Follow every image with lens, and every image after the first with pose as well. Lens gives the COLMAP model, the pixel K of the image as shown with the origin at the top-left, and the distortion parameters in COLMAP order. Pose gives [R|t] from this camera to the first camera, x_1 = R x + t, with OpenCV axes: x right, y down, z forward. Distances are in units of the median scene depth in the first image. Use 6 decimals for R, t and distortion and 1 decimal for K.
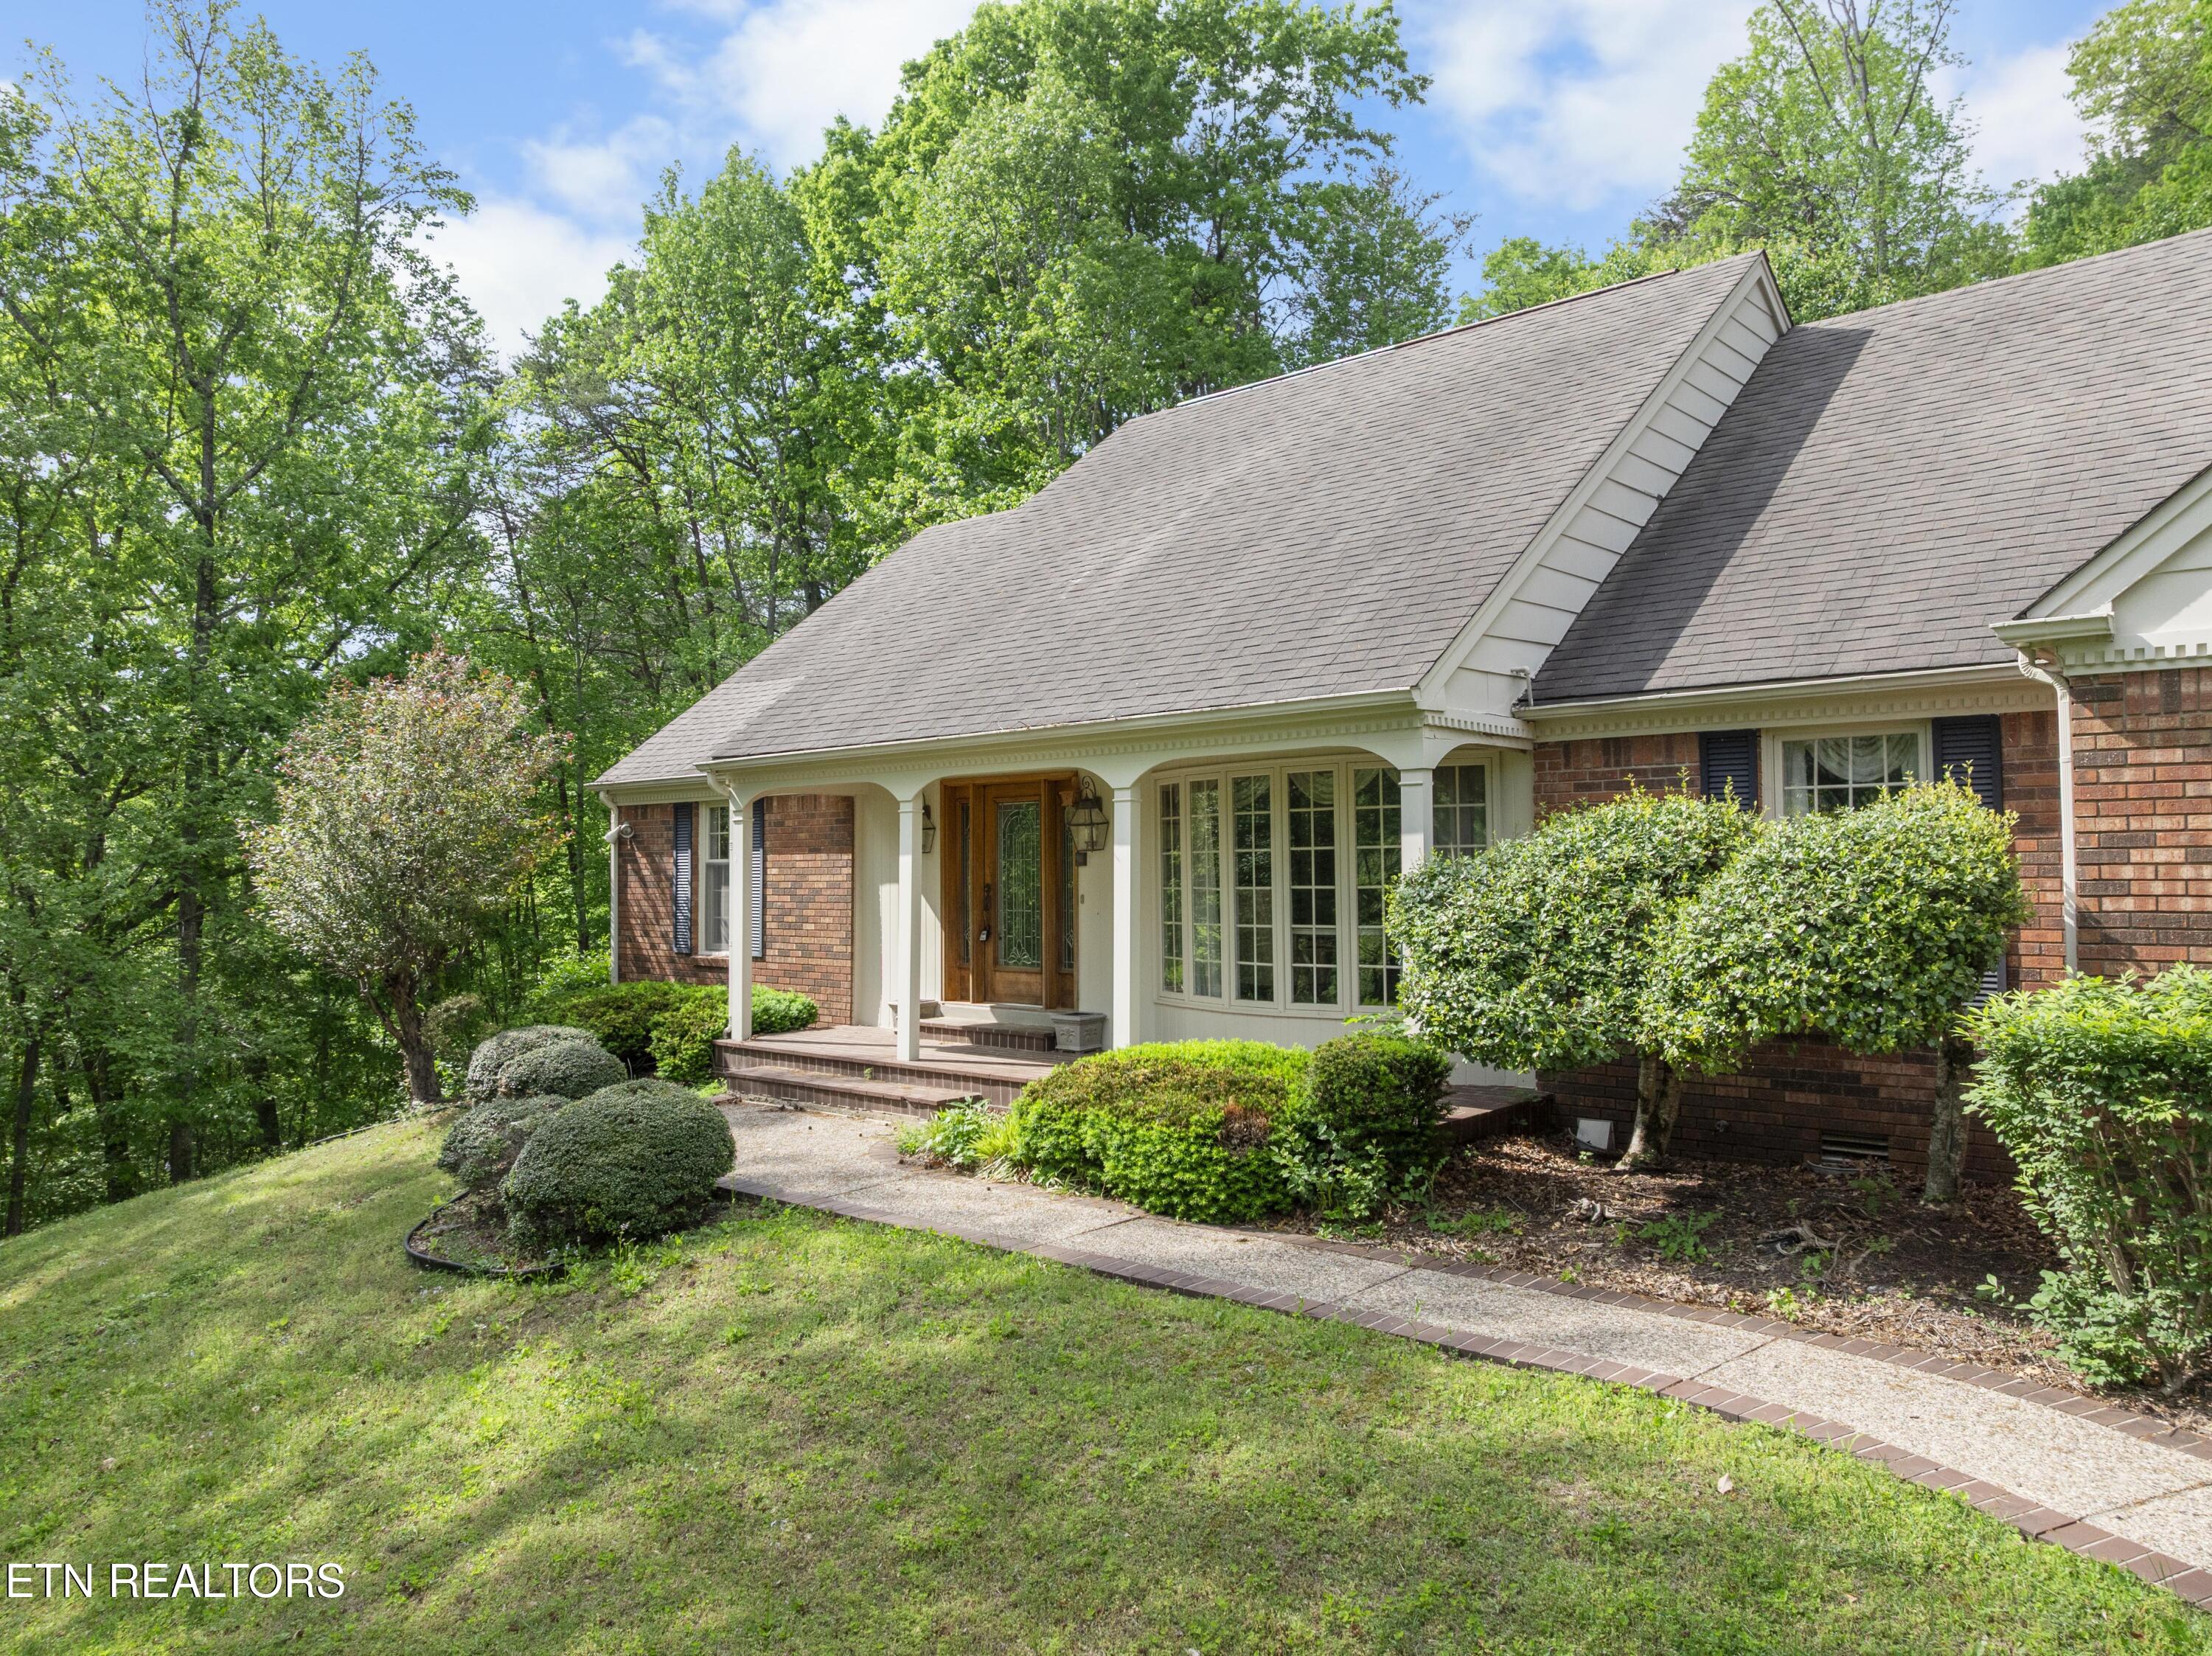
lens RADIAL K [[1554.7, 0, 1106.0], [0, 1554.7, 828.0], [0, 0, 1]] dist [-0.009561, -0.067869]
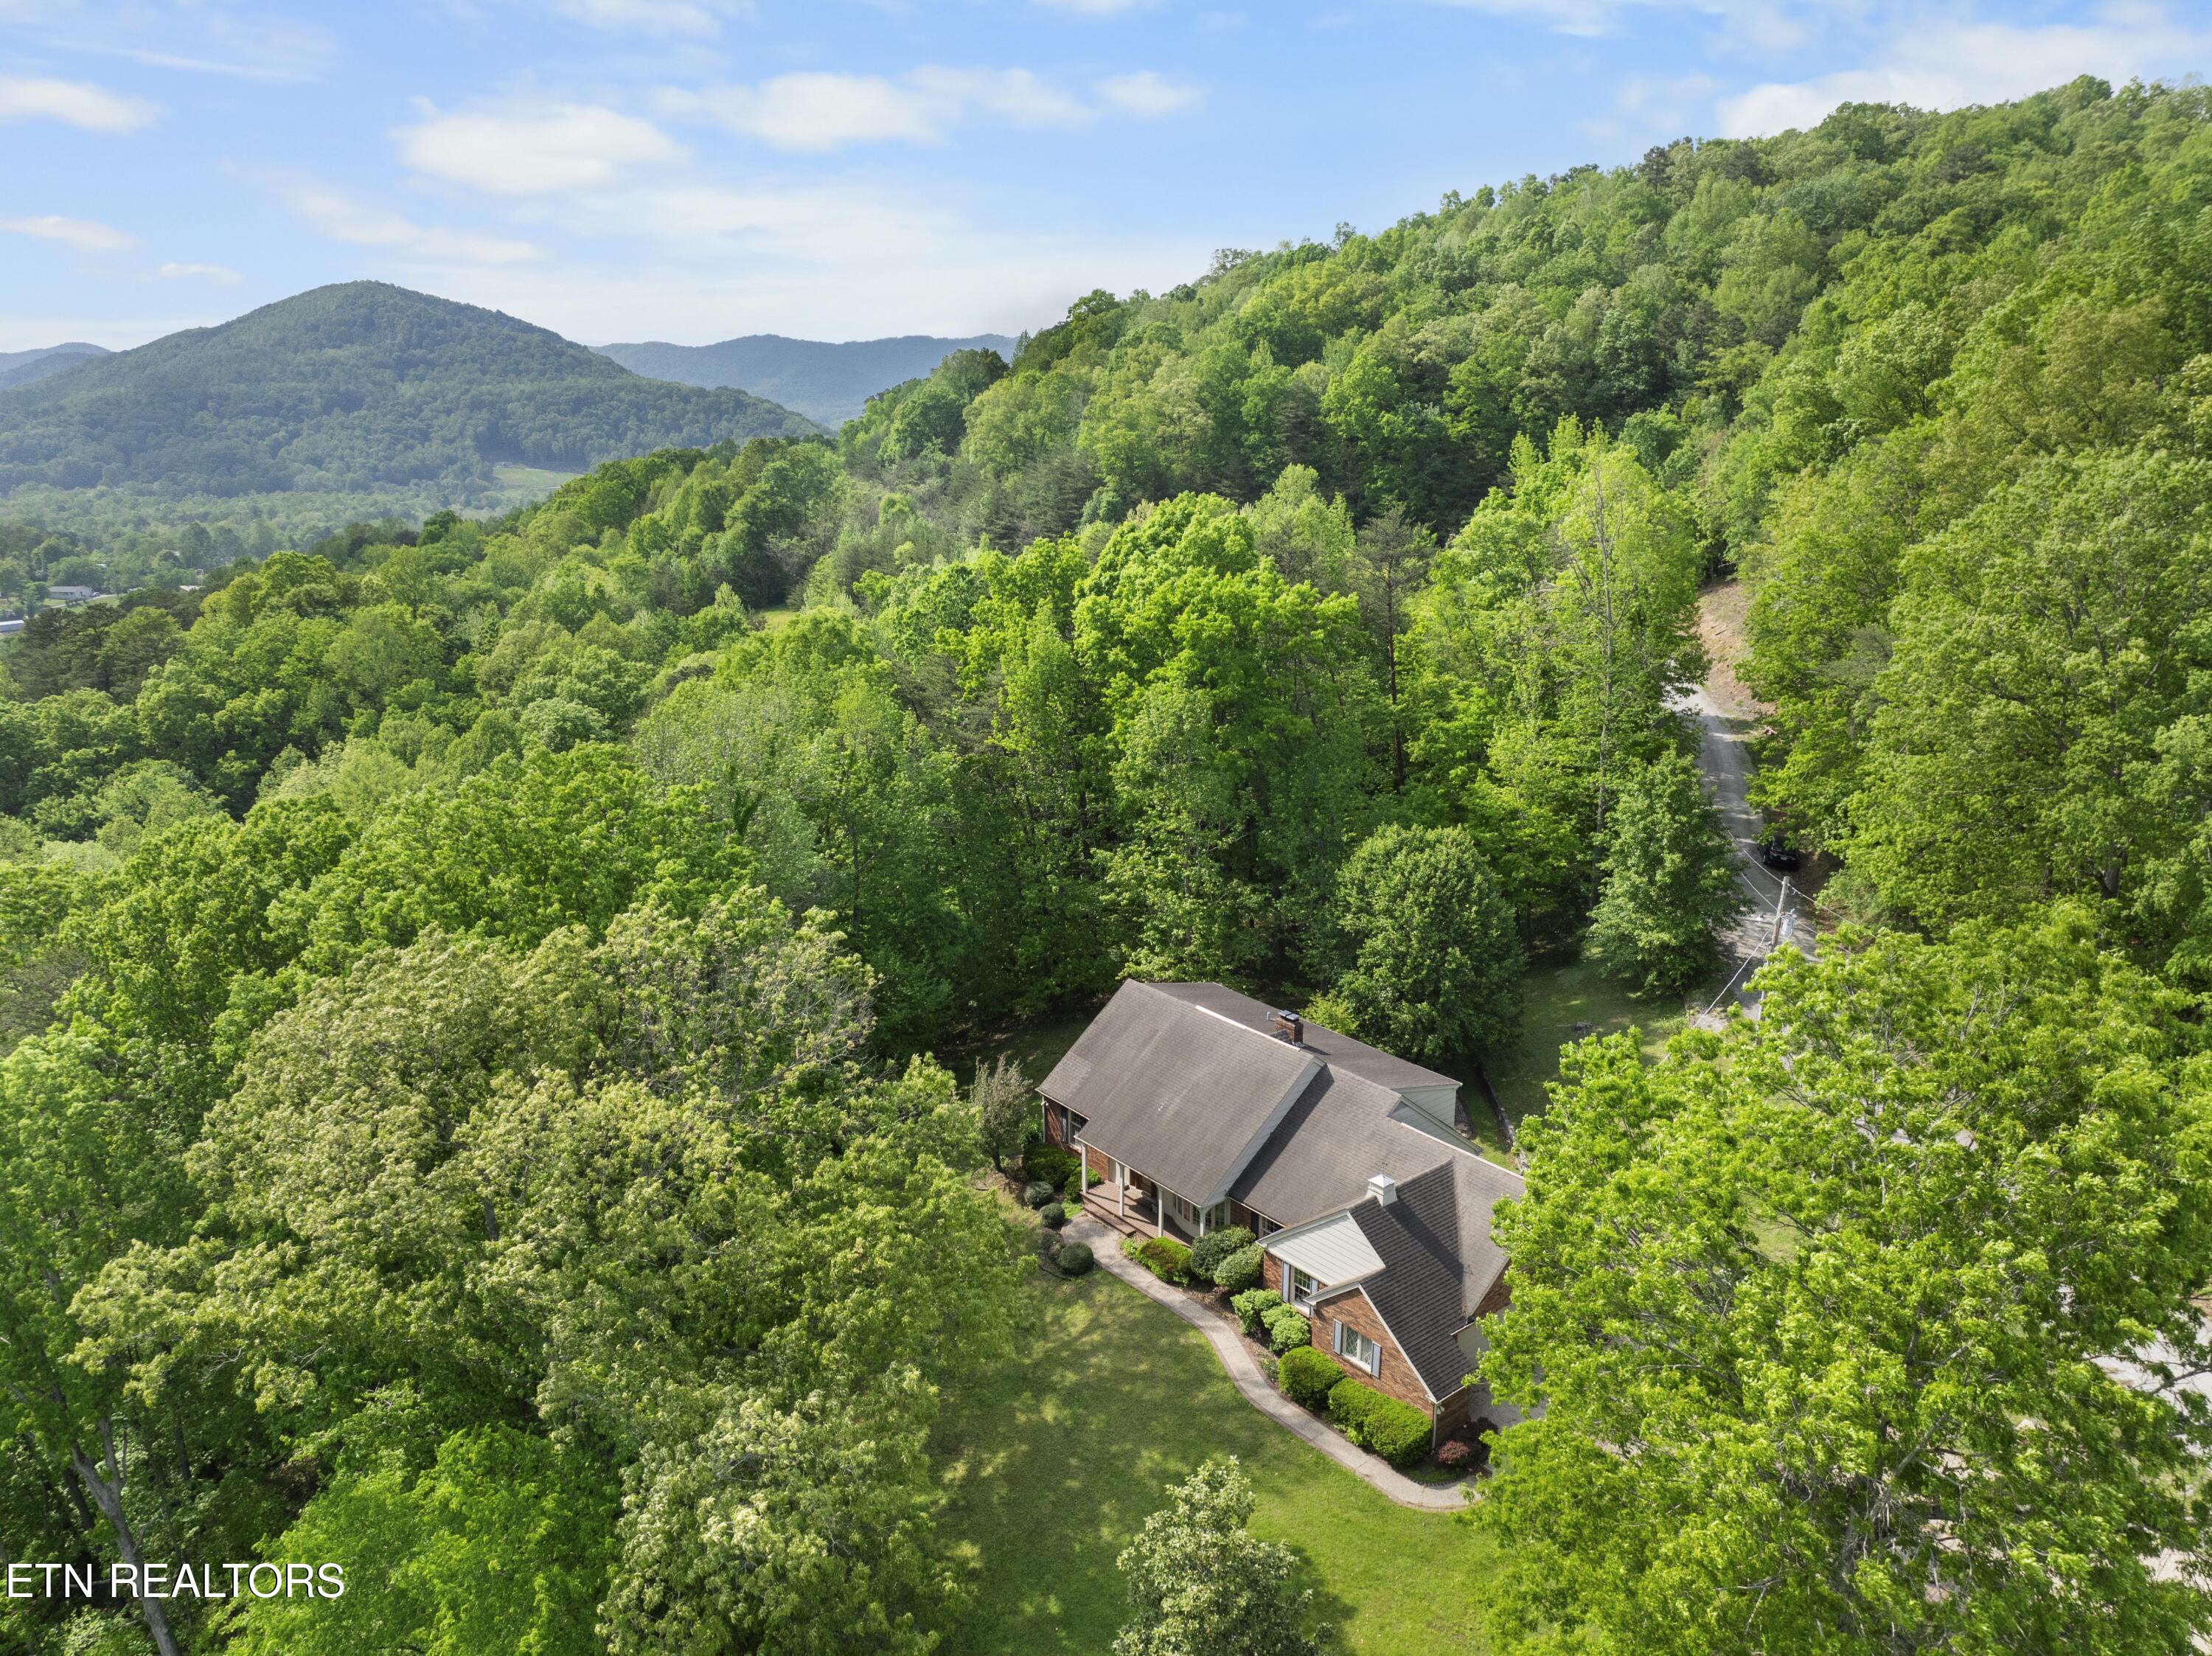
lens RADIAL K [[1559.5, 0, 1106.0], [0, 1559.5, 828.0], [0, 0, 1]] dist [-0.036950, 0.002738]
pose [[0.987726, 0.033120, -0.152646, 0.472470], [0.012403, 0.957545, 0.288017, -2.136774], [0.155705, -0.286375, 0.945381, -2.916610]]
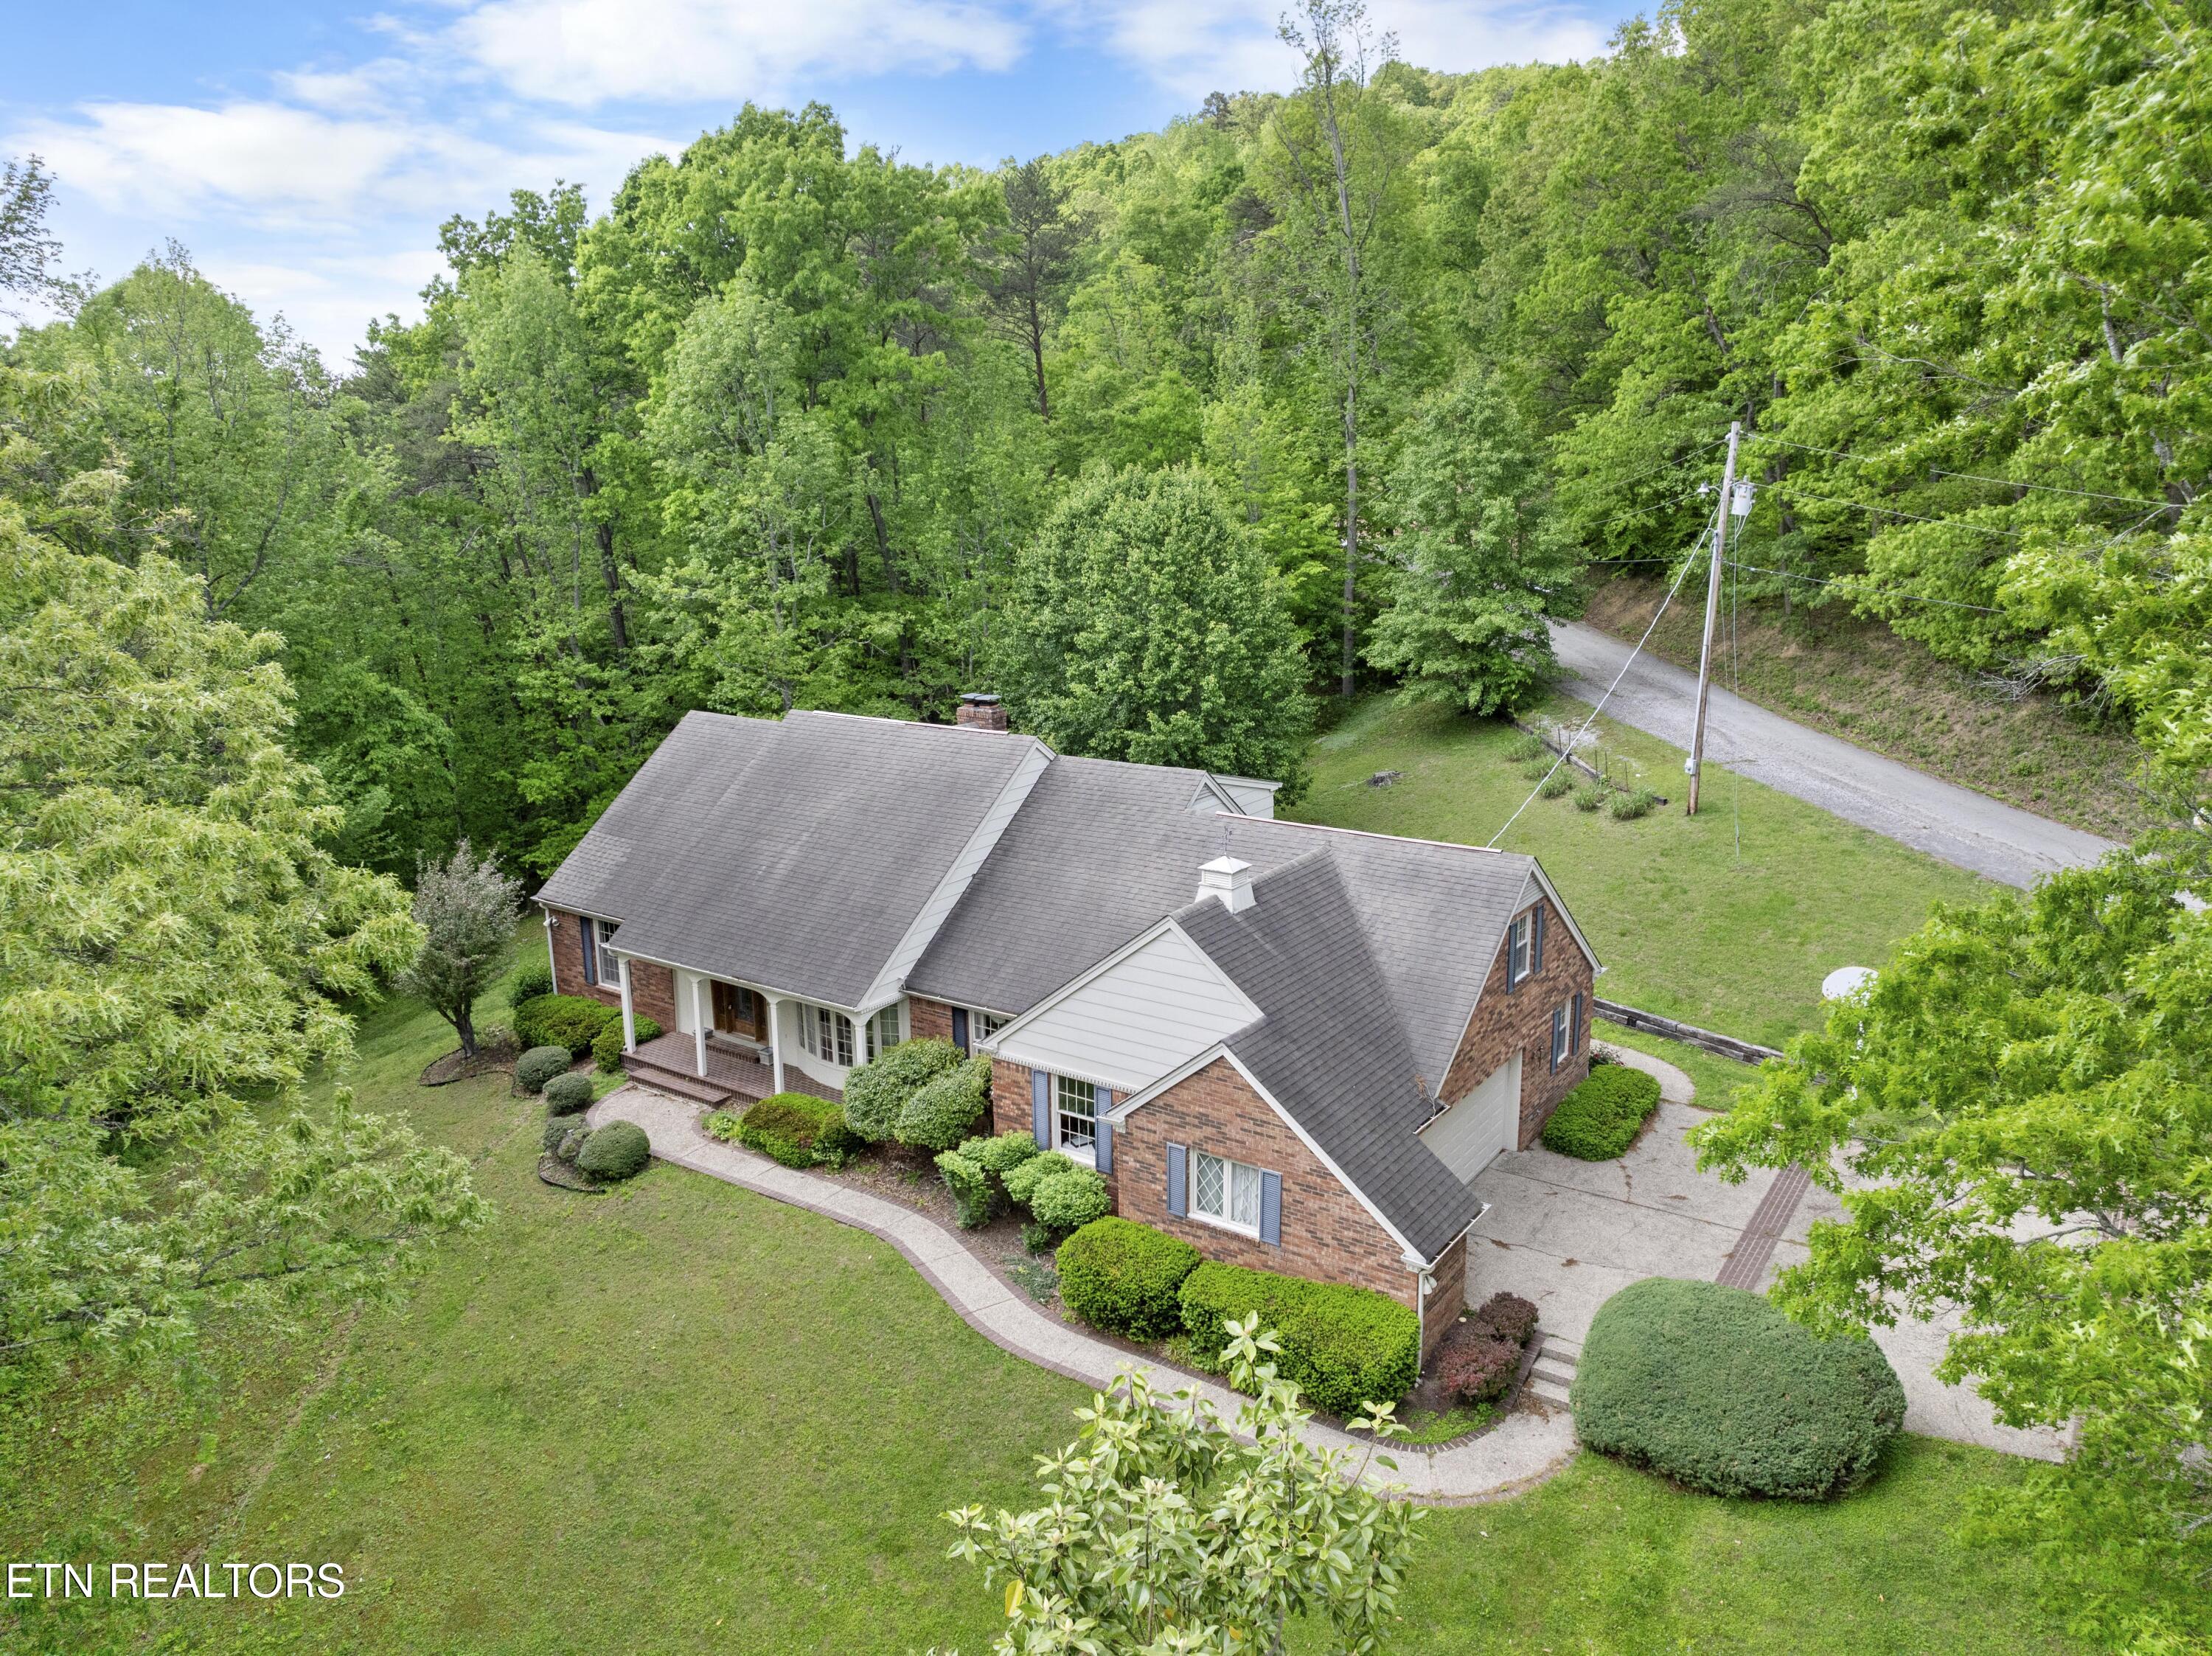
lens RADIAL K [[1559.5, 0, 1106.0], [0, 1559.5, 828.0], [0, 0, 1]] dist [-0.036950, 0.002738]
pose [[0.992365, -0.040449, 0.116513, 0.236223], [0.010020, 0.968009, 0.250714, -0.805989], [-0.122927, -0.247632, 0.961024, -1.352960]]
